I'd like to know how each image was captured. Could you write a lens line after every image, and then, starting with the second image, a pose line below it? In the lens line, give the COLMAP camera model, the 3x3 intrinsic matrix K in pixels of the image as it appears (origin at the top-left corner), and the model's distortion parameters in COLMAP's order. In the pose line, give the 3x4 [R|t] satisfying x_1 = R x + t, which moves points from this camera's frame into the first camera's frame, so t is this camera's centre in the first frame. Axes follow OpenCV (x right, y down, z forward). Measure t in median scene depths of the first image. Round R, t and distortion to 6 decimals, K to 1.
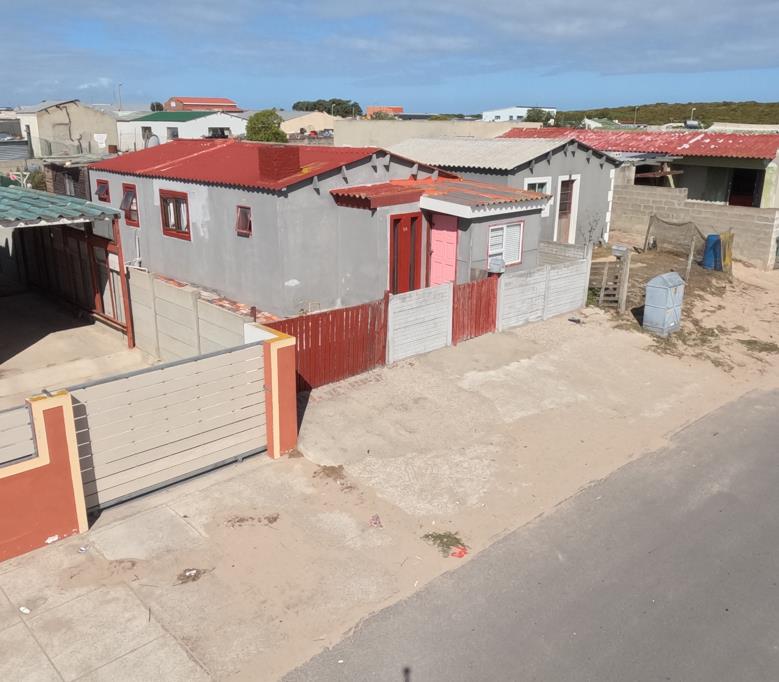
lens RADIAL K [[695.4, 0, 389.5], [0, 695.4, 341.0], [0, 0, 1]] dist [0.009851, -0.012677]
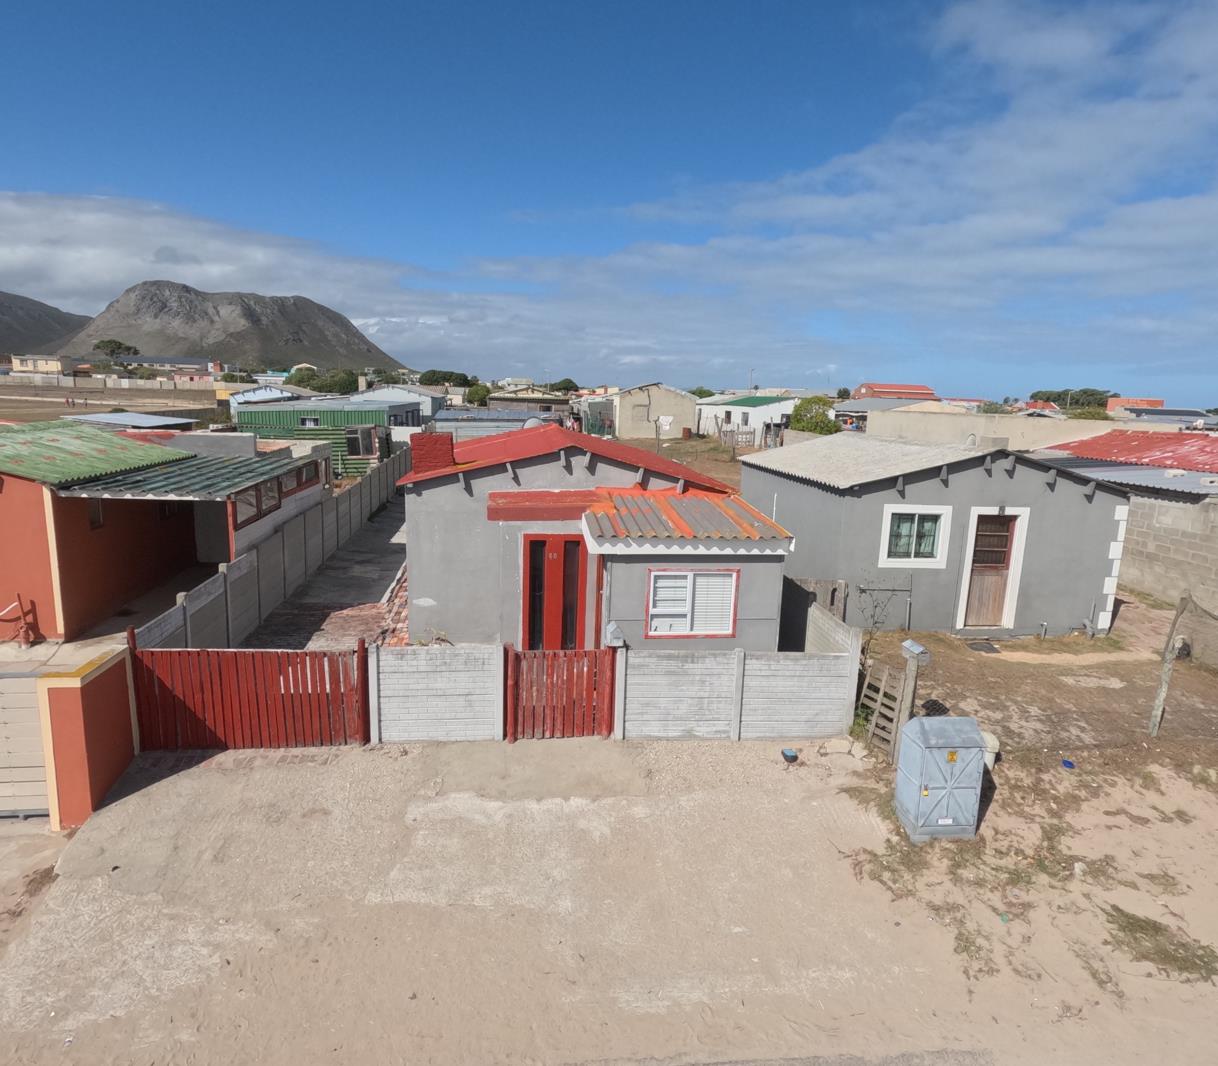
lens RADIAL K [[752.8, 0, 609.0], [0, 752.8, 533.0], [0, 0, 1]] dist [0.001152, 0.001935]
pose [[0.814772, 0.125875, -0.565952, 0.487365], [-0.203970, 0.975978, -0.076576, -0.134102], [0.542718, 0.177829, 0.820874, 0.393300]]
